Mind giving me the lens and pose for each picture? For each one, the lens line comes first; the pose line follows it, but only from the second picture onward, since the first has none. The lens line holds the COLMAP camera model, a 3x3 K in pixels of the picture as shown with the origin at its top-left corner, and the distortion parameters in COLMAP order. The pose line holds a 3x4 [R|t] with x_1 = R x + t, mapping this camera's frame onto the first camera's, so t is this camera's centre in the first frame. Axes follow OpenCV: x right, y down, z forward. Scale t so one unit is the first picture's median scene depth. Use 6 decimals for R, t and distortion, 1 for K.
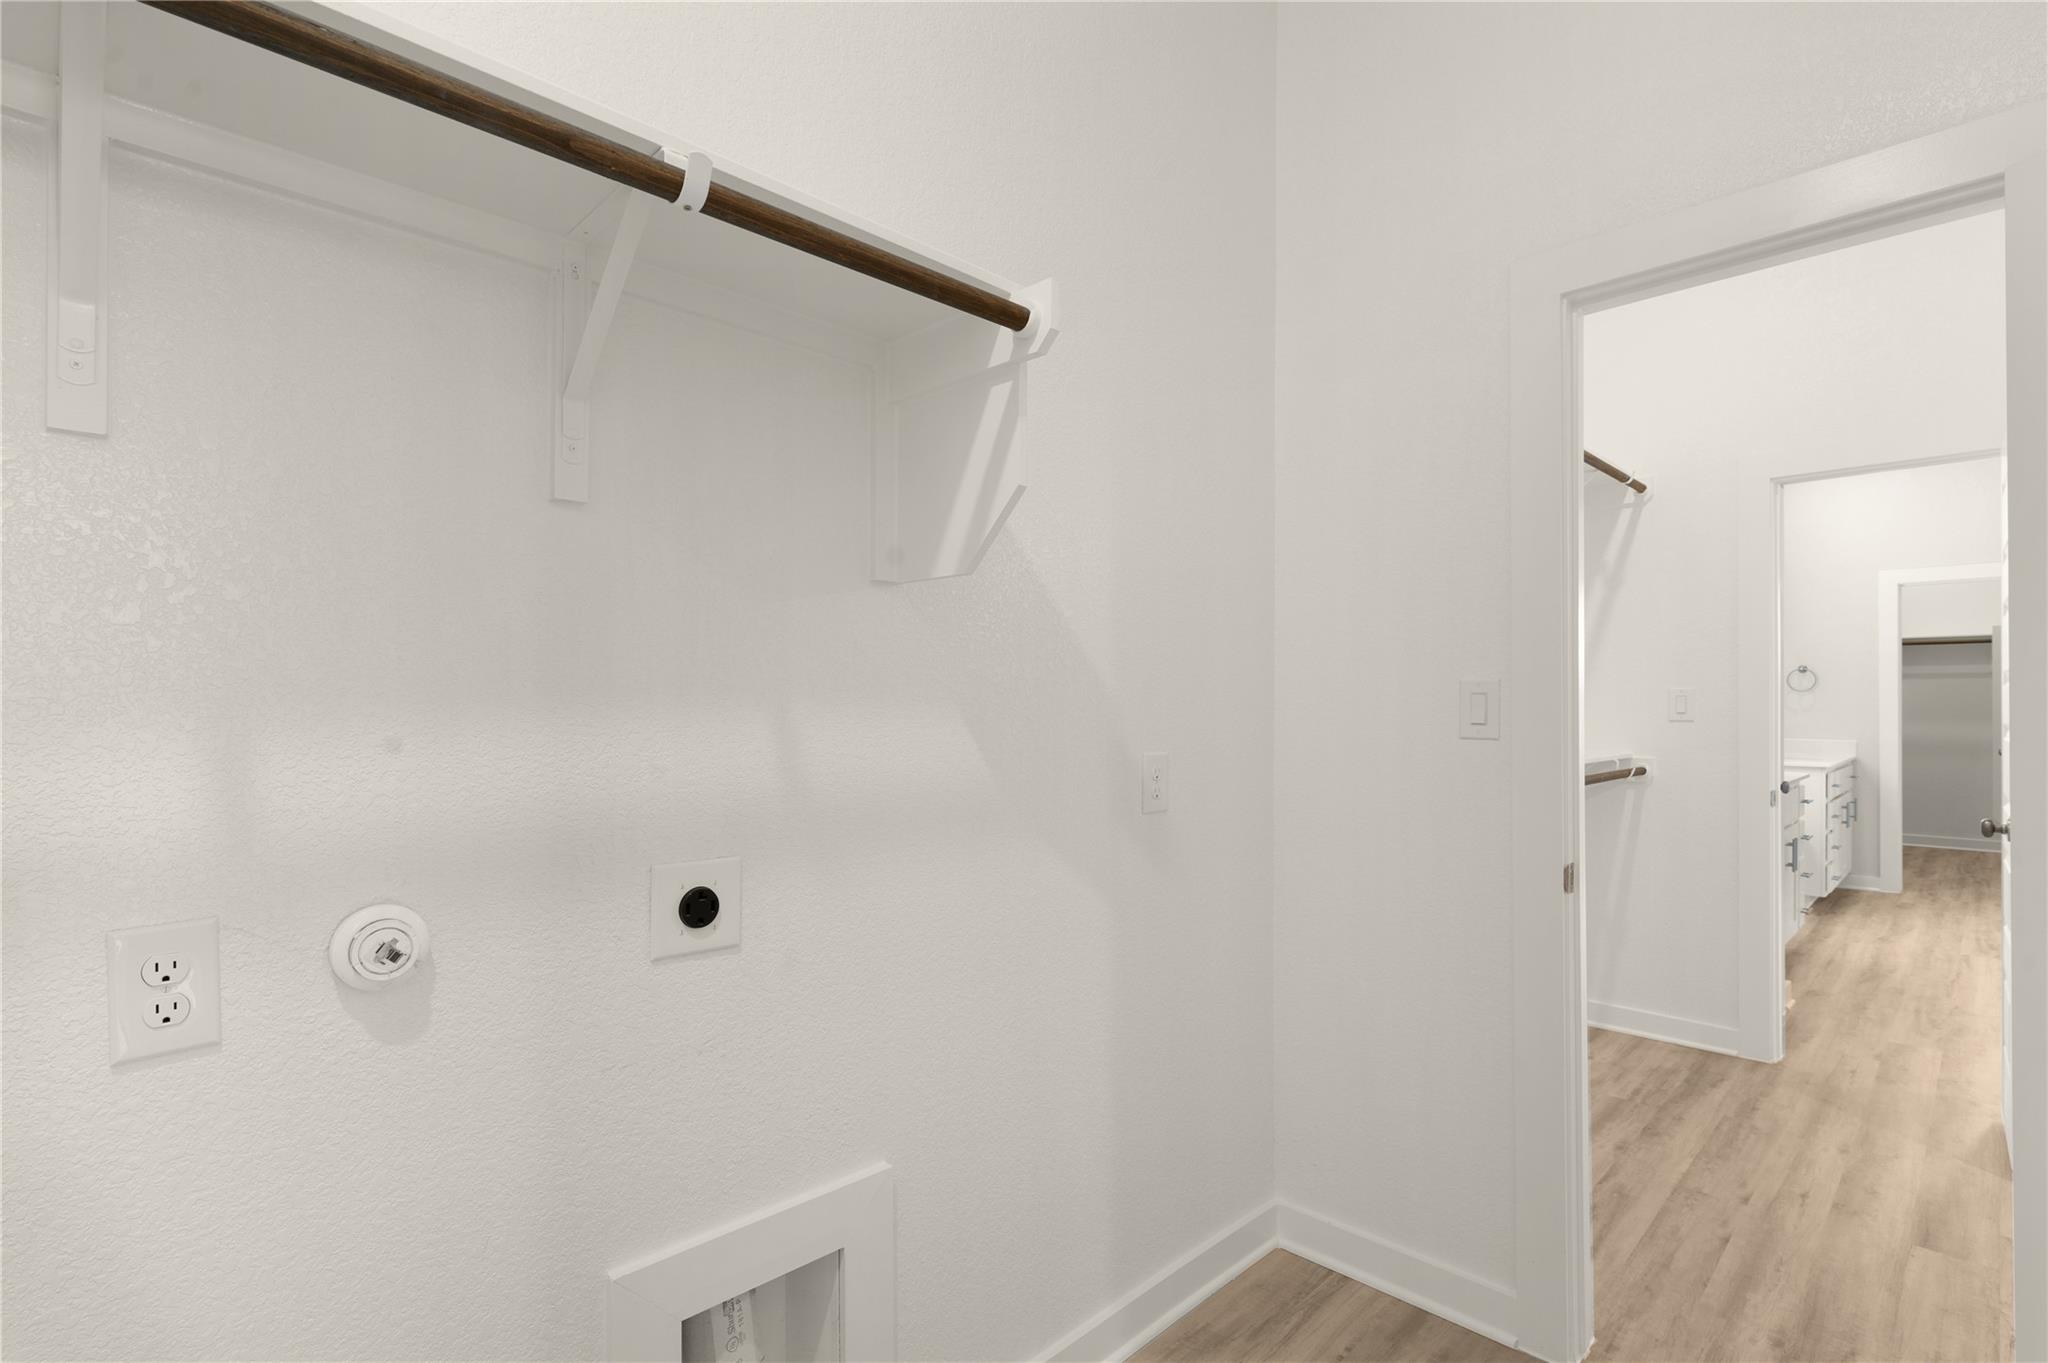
lens RADIAL K [[965.7, 0, 1023.3], [0, 965.7, 689.8], [0, 0, 1]] dist [0.003057, -0.000177]
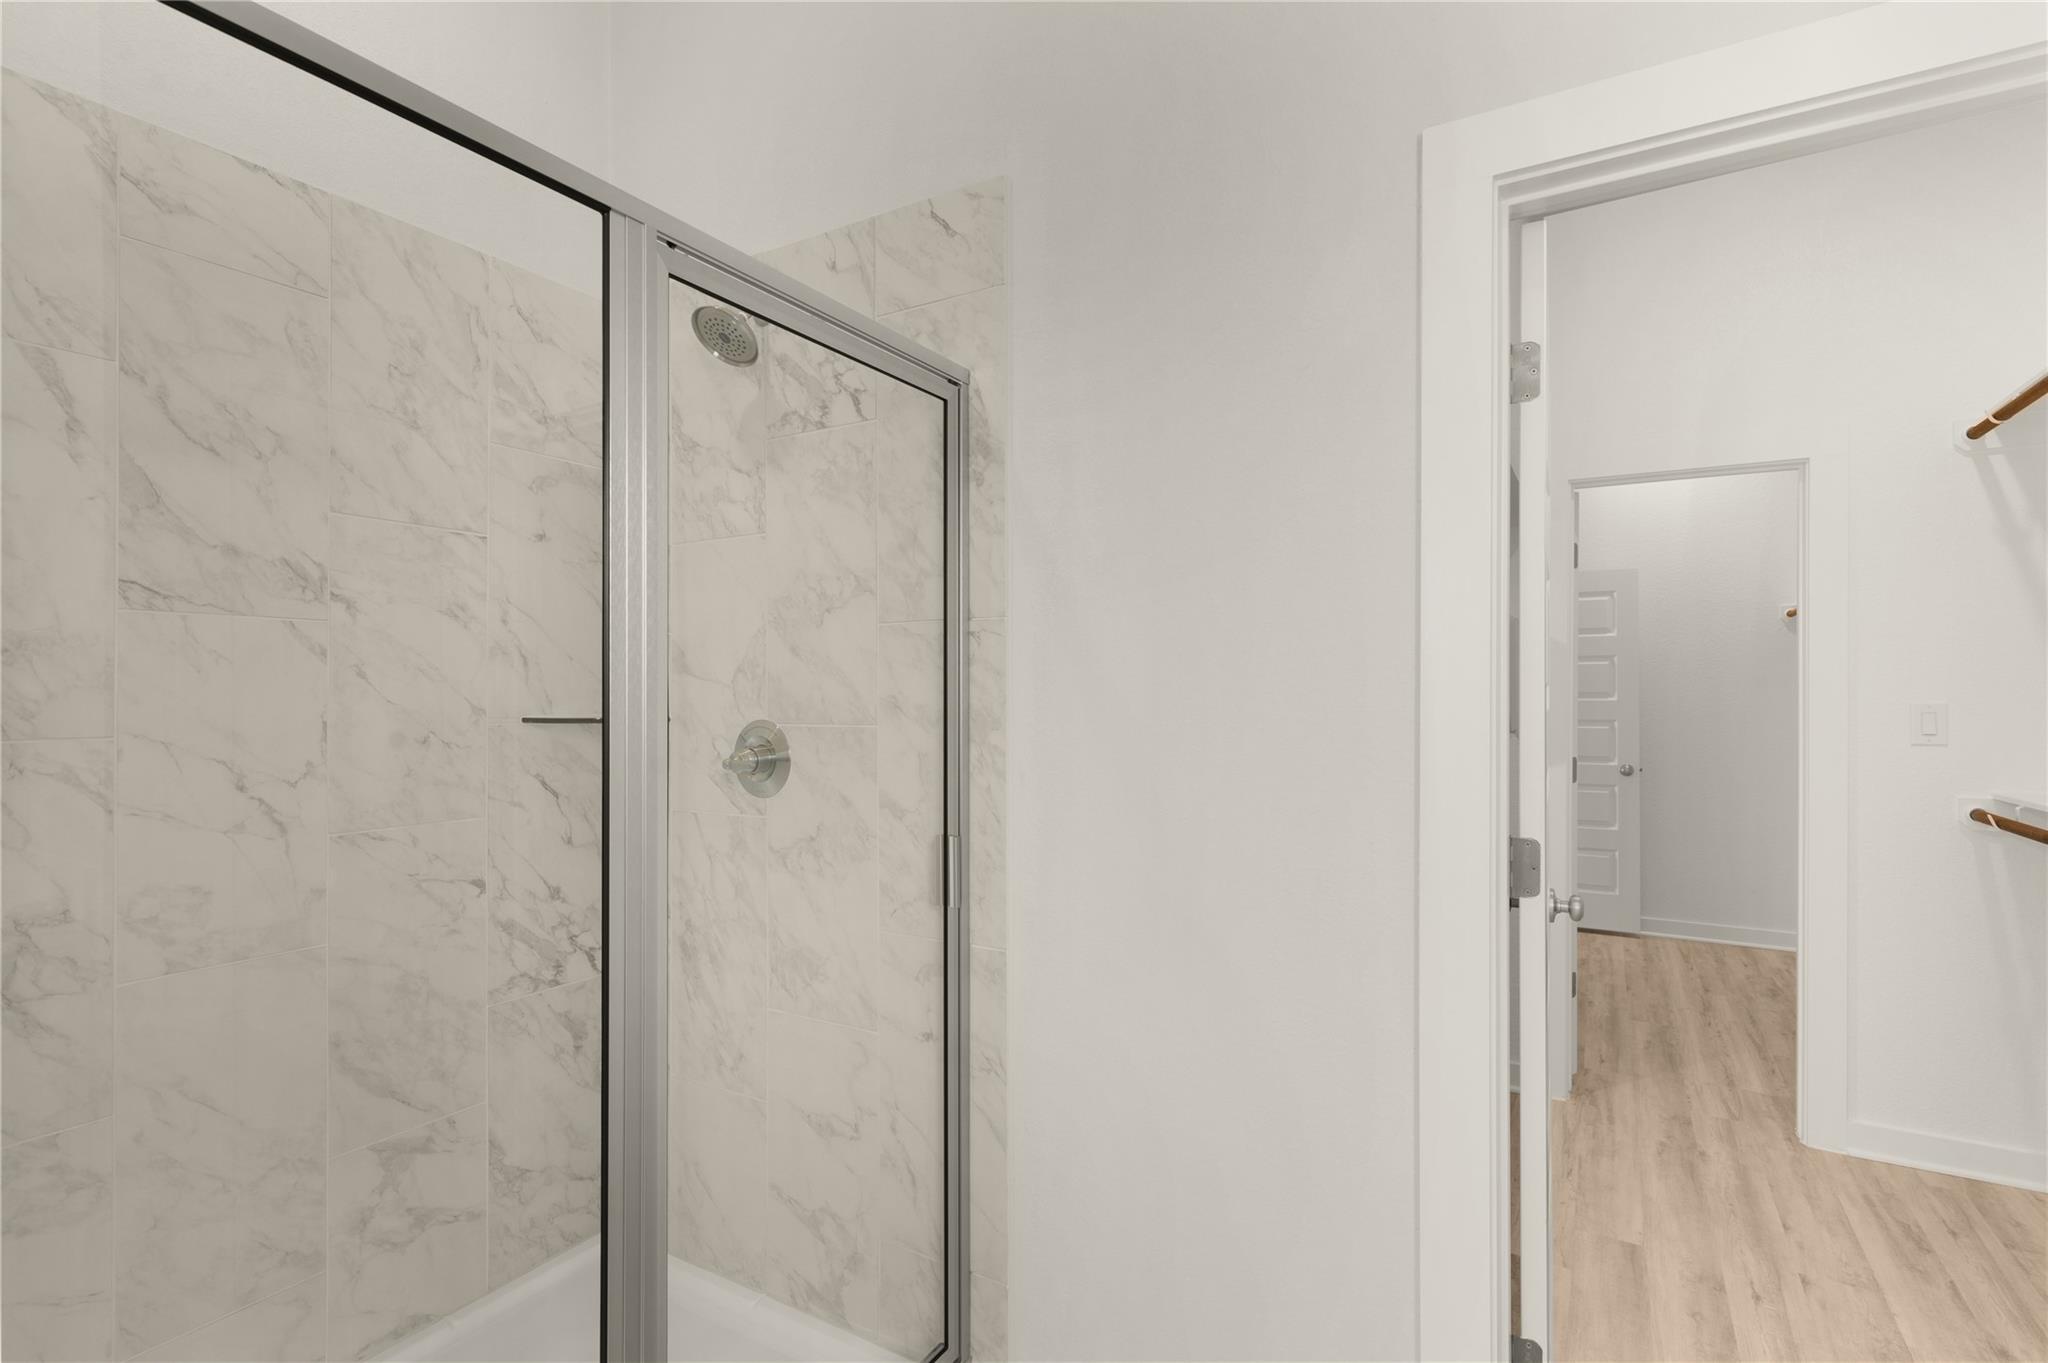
lens RADIAL K [[965.7, 0, 1024.3], [0, 965.7, 690.5], [0, 0, 1]] dist [0.003057, -0.000177]
pose [[-0.969452, -0.003957, -0.245247, 1.803074], [-0.000553, 0.999903, -0.013947, -0.005068], [0.245279, -0.013385, -0.969360, 1.837363]]
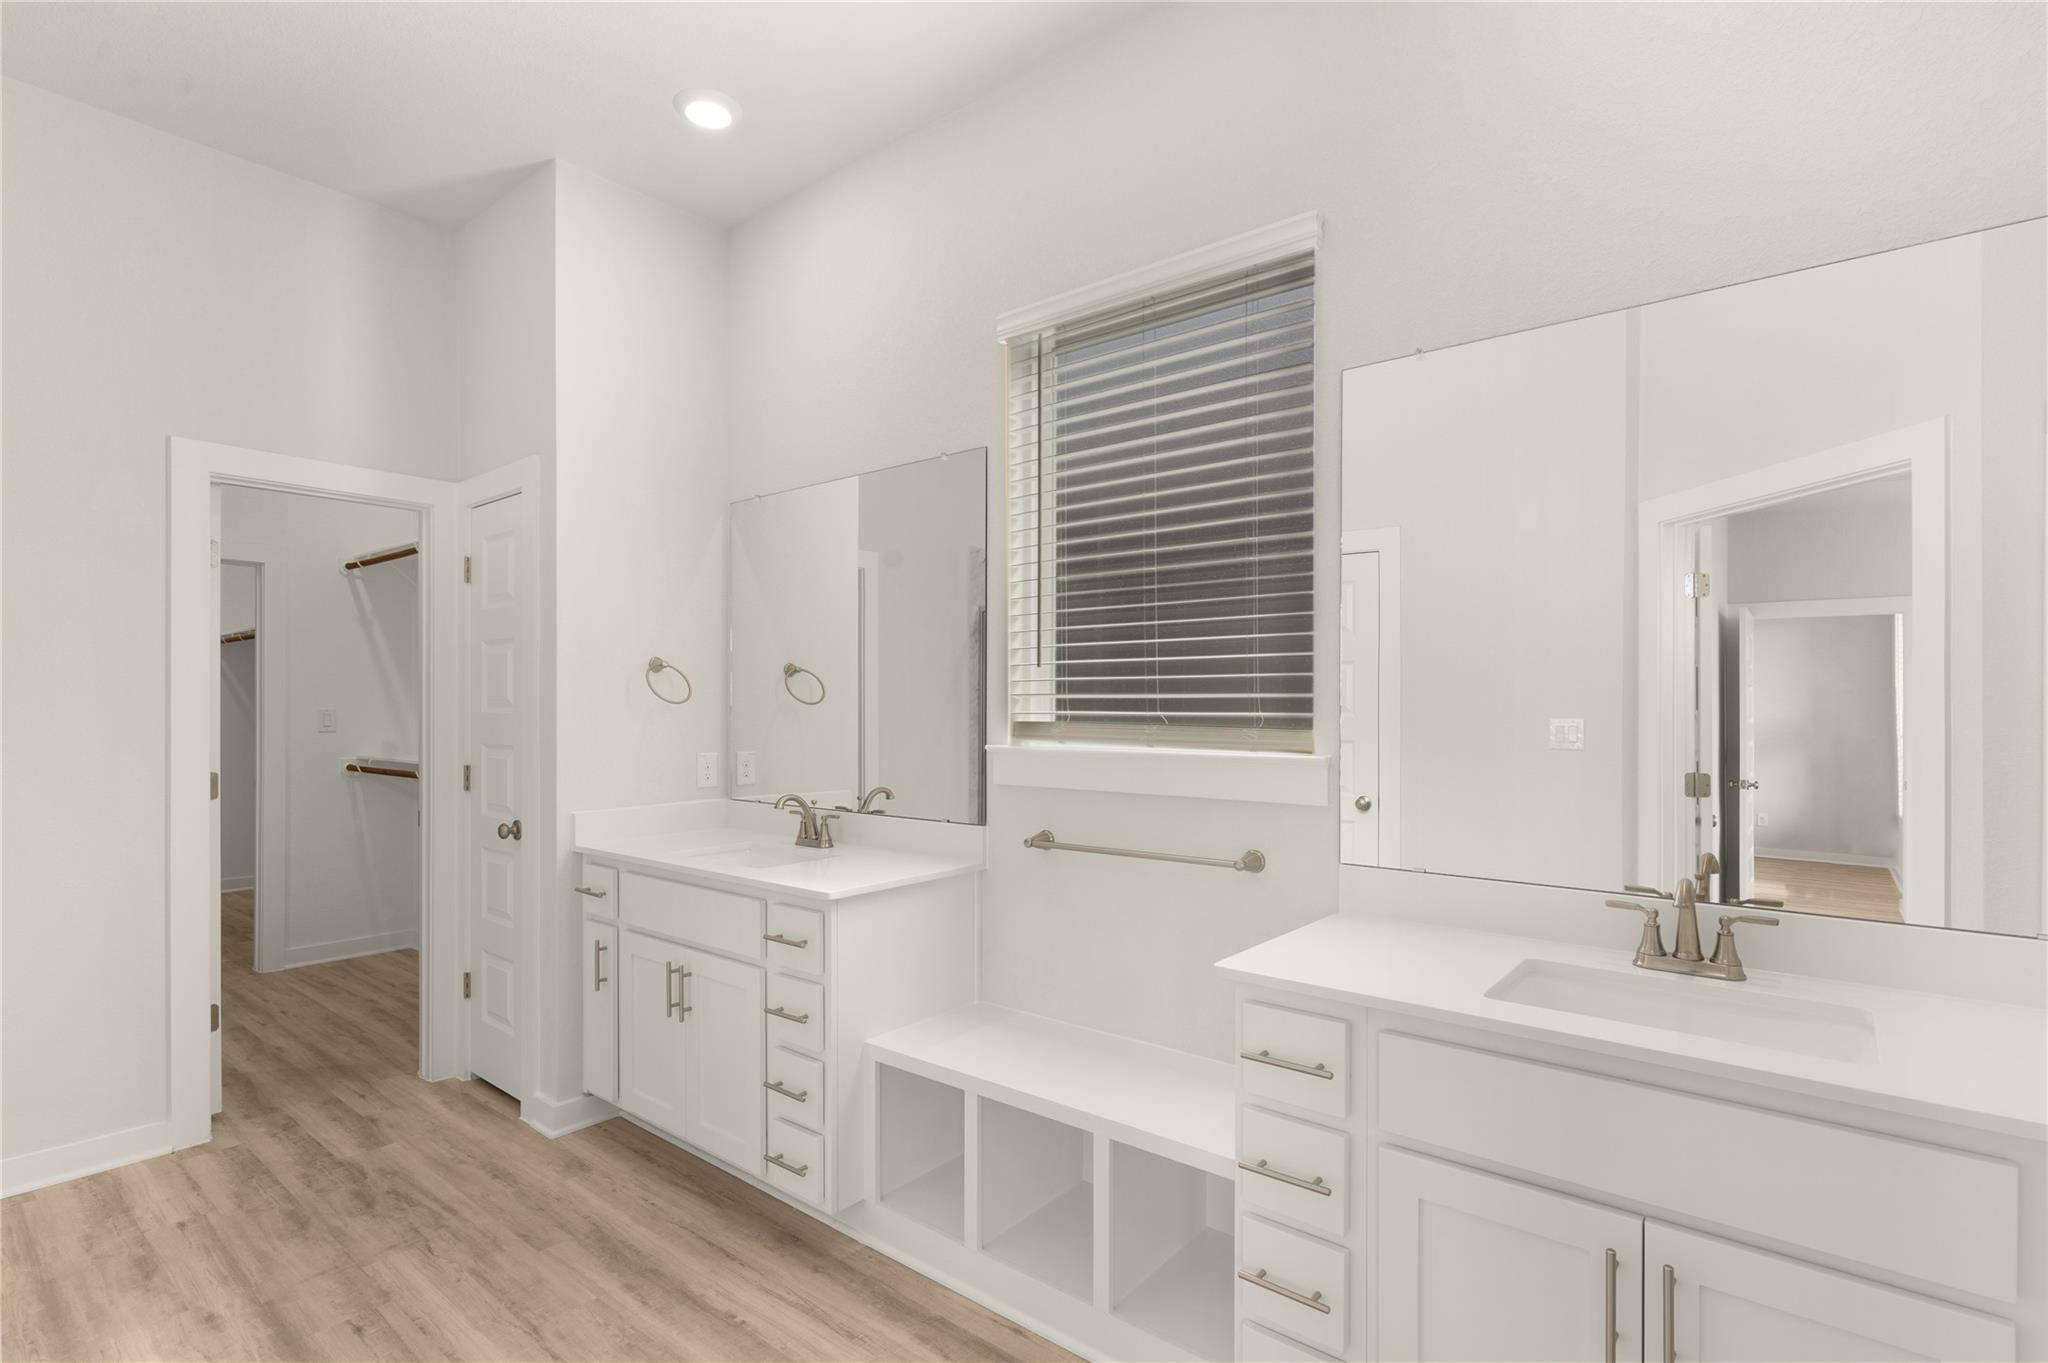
lens RADIAL K [[965.7, 0, 1026.3], [0, 965.7, 693.5], [0, 0, 1]] dist [0.003057, -0.000177]
pose [[0.115648, -0.006411, -0.993270, 2.818558], [0.008441, 0.999949, -0.005471, -0.018470], [0.993254, -0.007751, 0.115697, 2.286614]]
